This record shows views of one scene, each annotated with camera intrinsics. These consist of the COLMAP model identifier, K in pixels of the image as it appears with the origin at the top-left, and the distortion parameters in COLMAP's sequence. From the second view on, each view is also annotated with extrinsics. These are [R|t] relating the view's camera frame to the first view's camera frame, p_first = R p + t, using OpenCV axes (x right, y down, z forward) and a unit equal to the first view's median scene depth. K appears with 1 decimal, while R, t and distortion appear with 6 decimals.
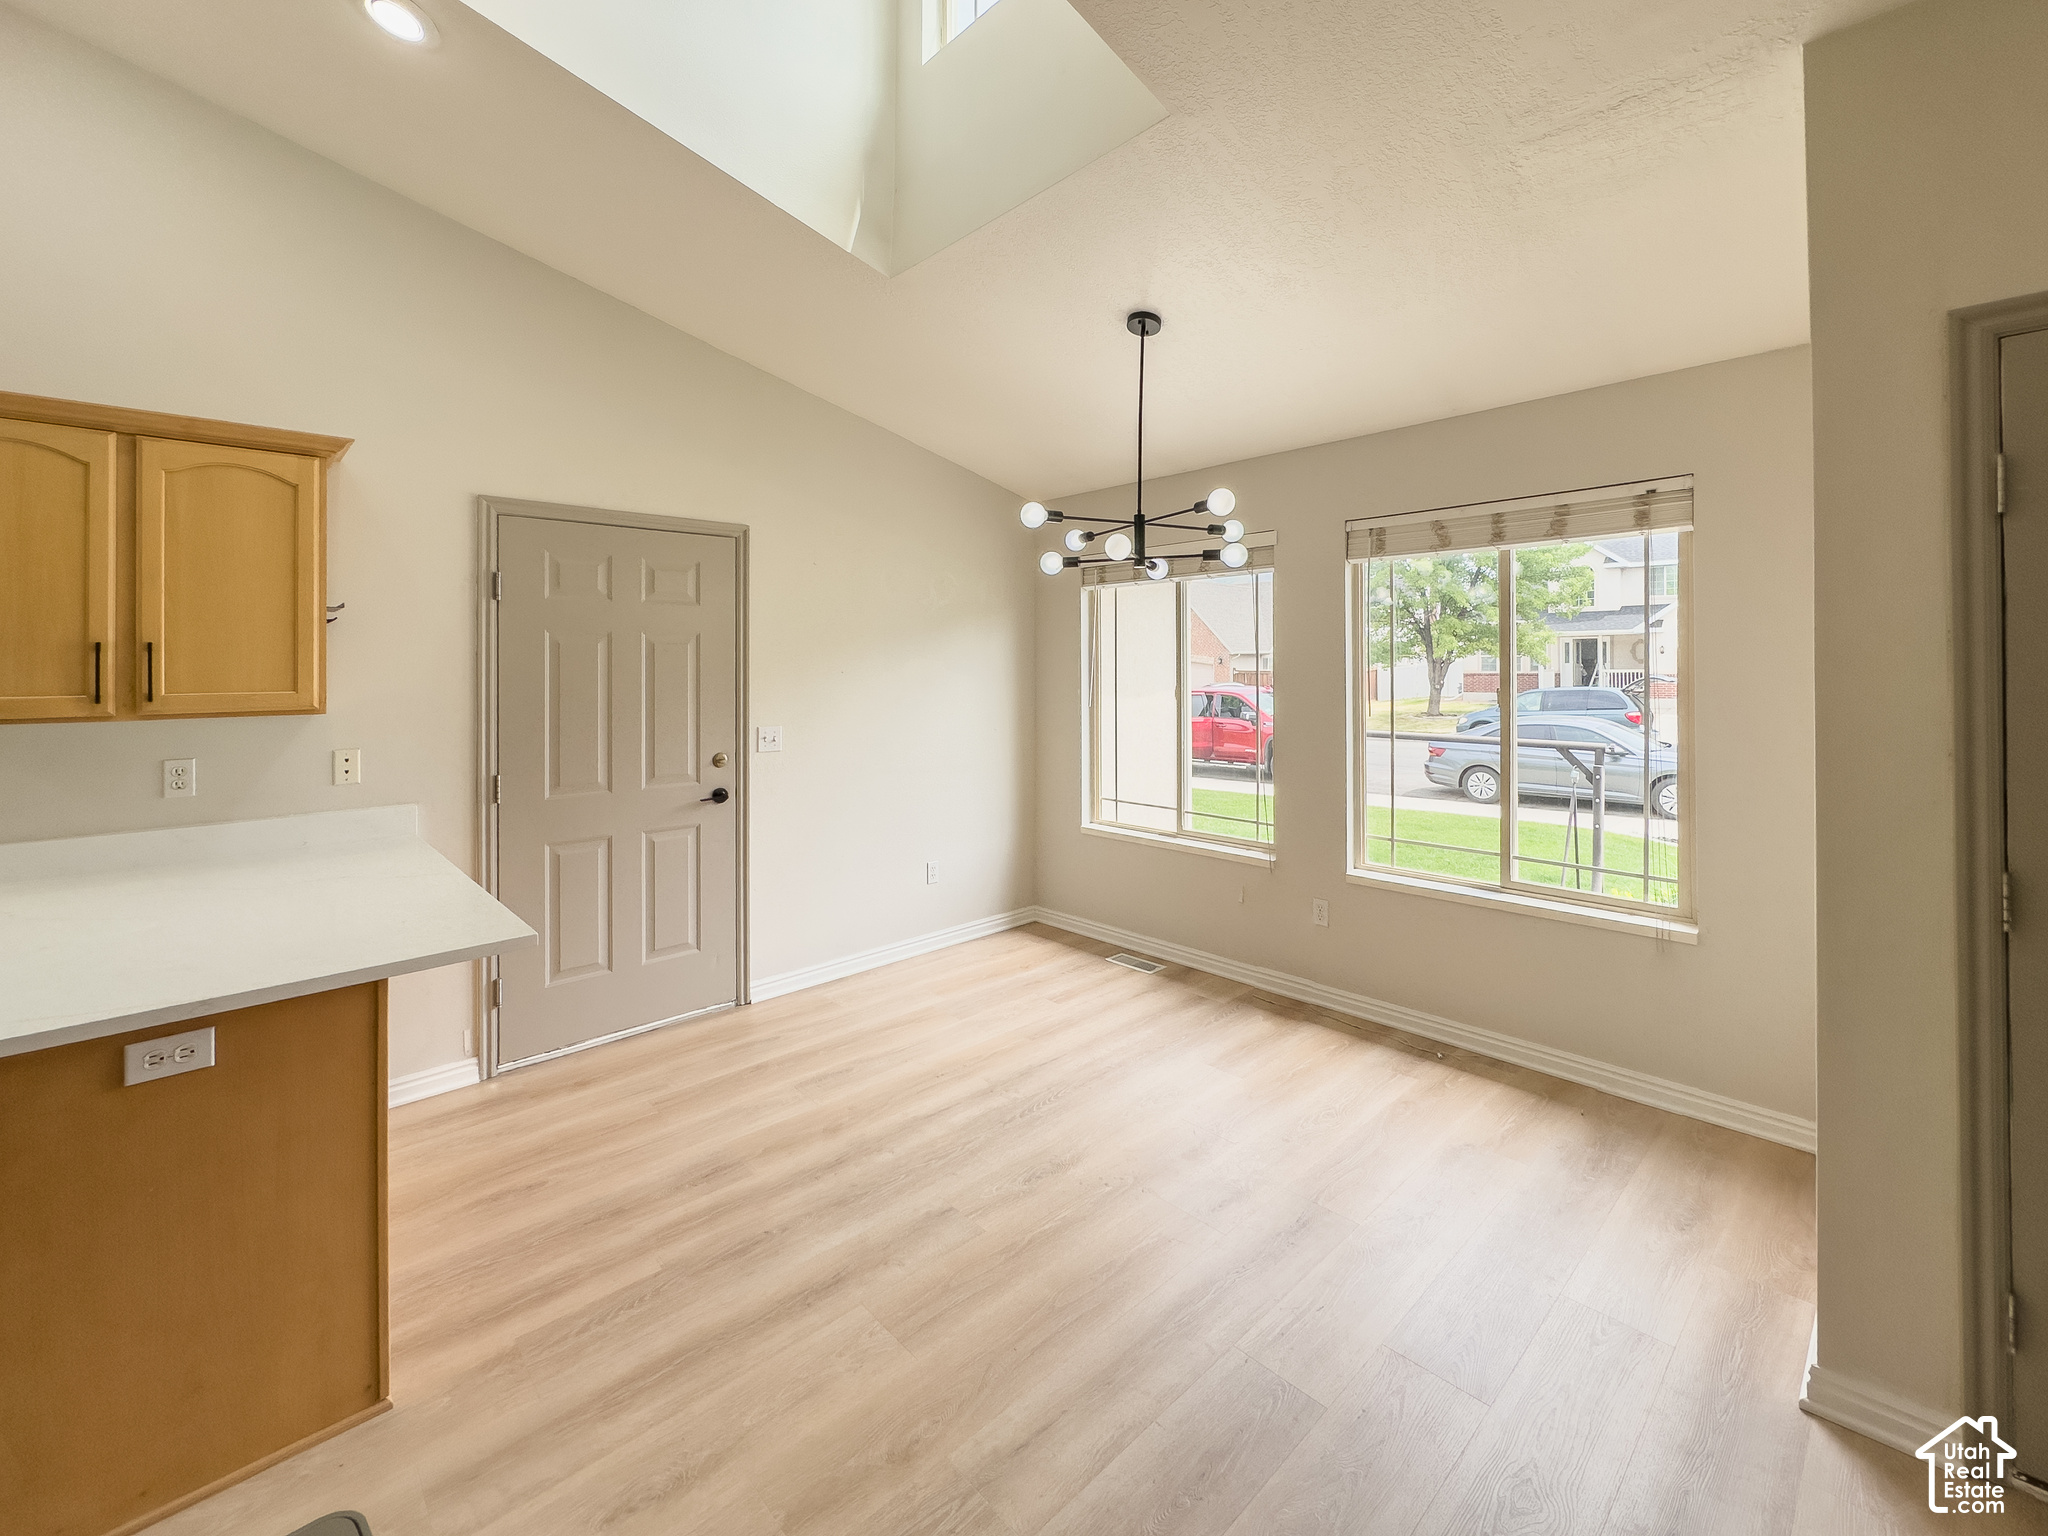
lens RADIAL K [[844.2, 0, 1020.6], [0, 844.2, 693.4], [0, 0, 1]] dist [-0.000319, -0.000138]
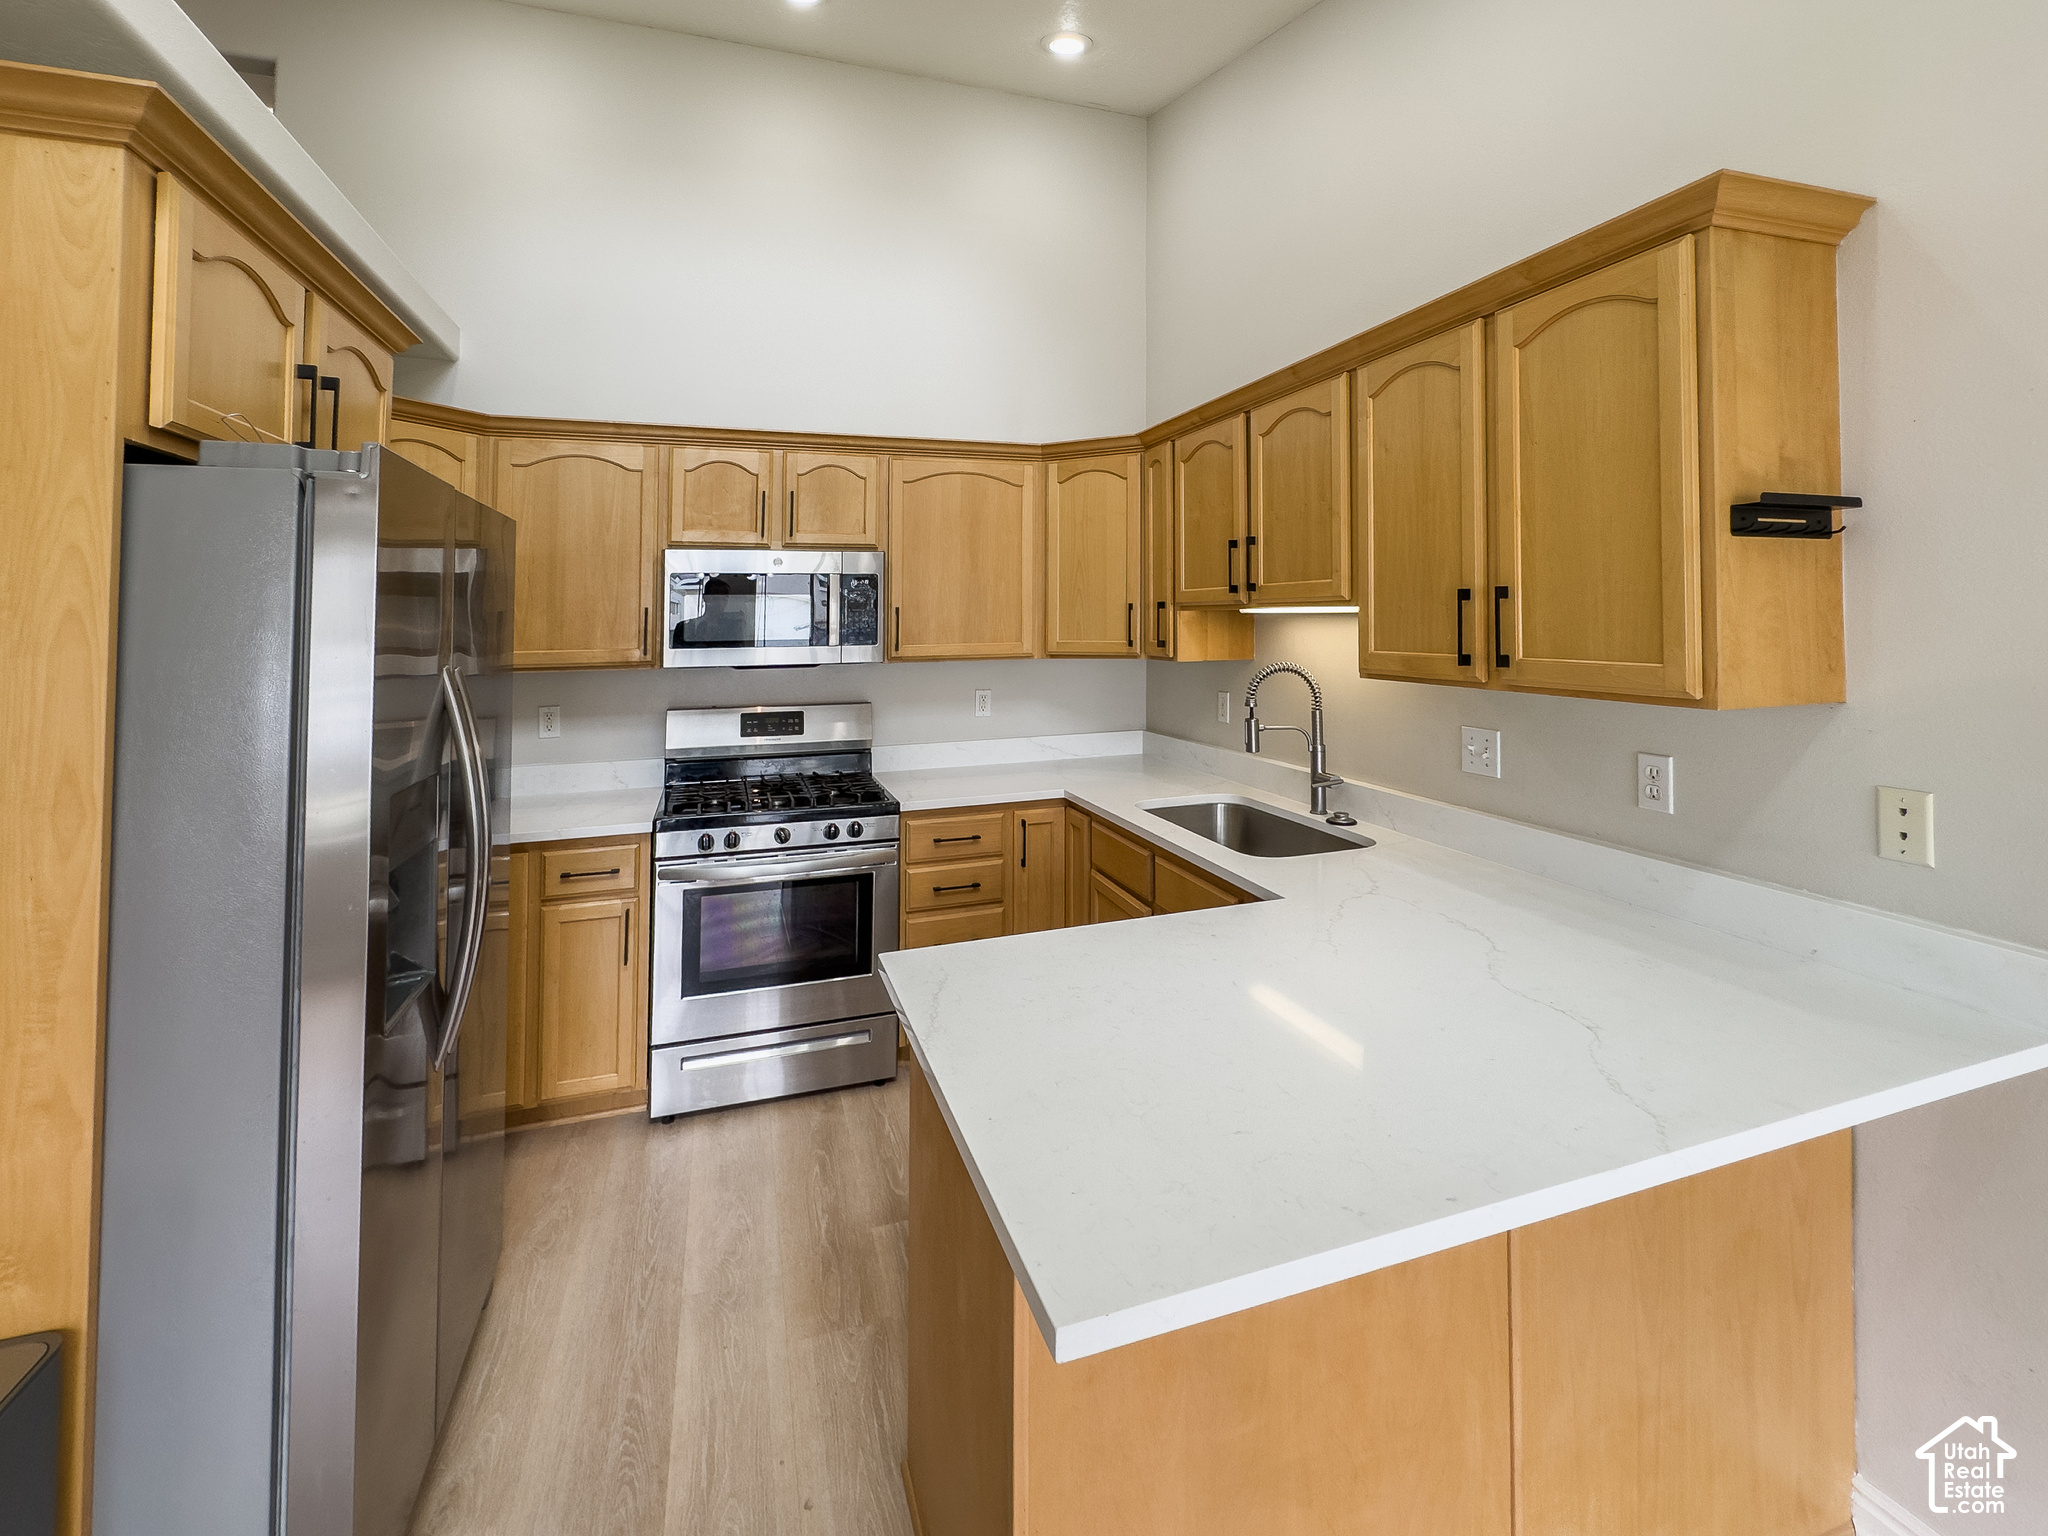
lens RADIAL K [[879.0, 0, 1022.5], [0, 879.0, 604.7], [0, 0, 1]] dist [-0.001385, -0.000131]
pose [[-0.417512, -0.004560, -0.908660, -0.141139], [-0.014121, 0.999899, 0.001470, -0.035187], [0.908562, 0.013445, -0.417534, 0.807131]]
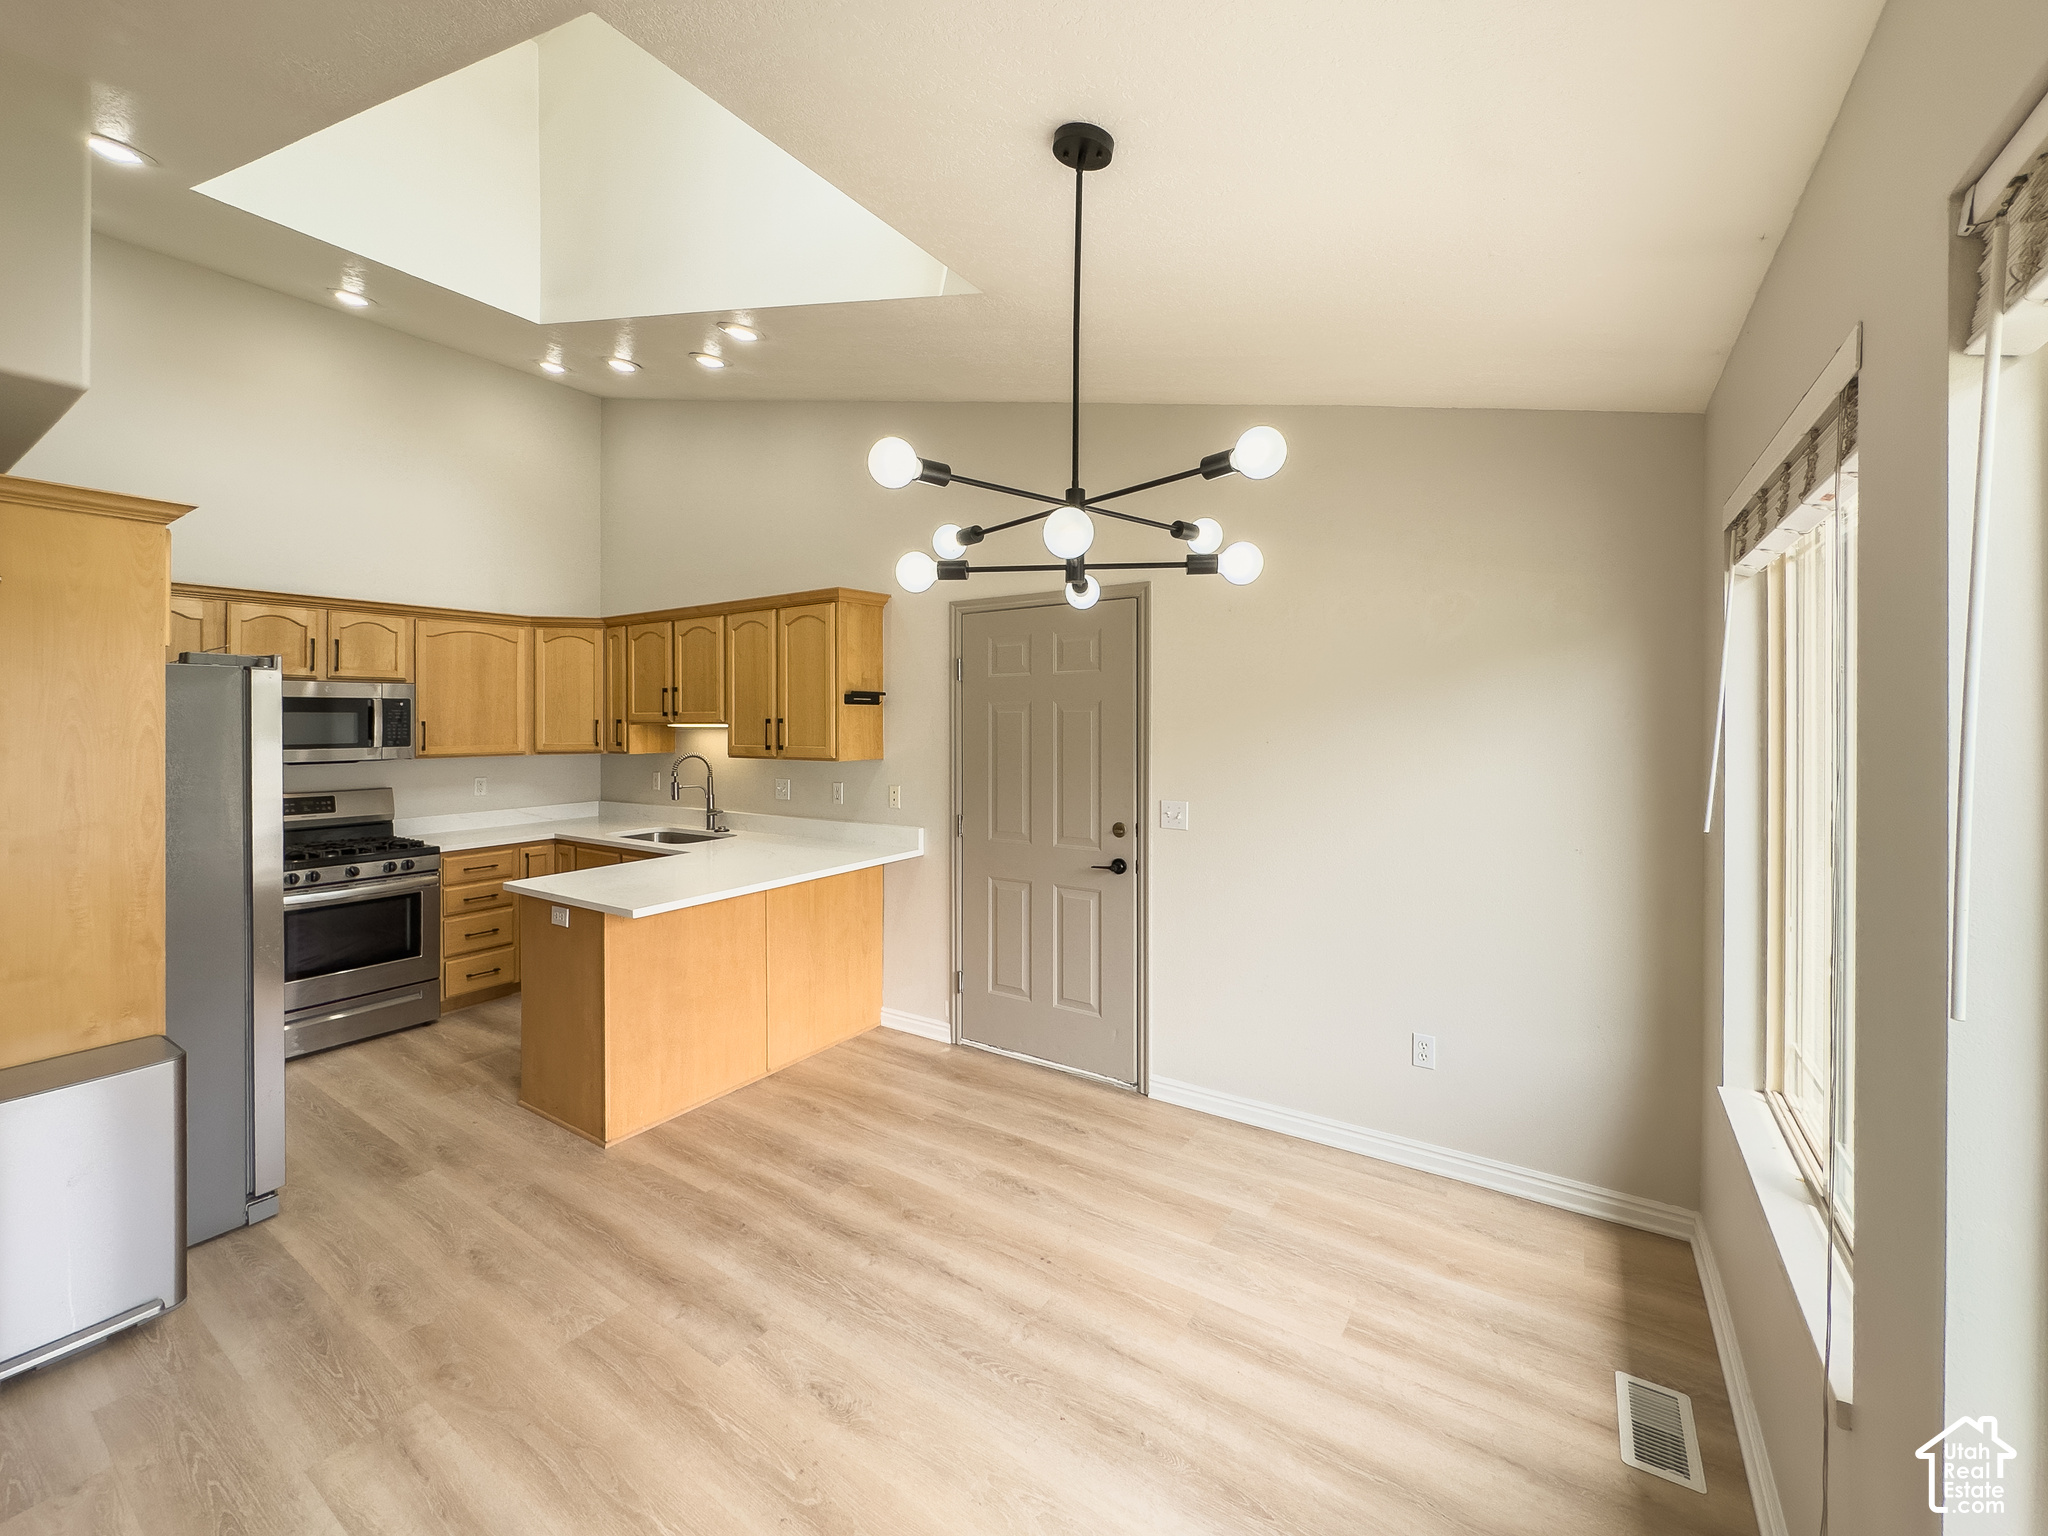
lens RADIAL K [[831.9, 0, 1023.3], [0, 831.9, 739.5], [0, 0, 1]] dist [-0.001057, -0.000217]
pose [[0.232911, 0.026429, -0.972139, 0.764098], [-0.026333, 0.999436, 0.020862, -0.058145], [0.972141, 0.020740, 0.233476, 0.939257]]
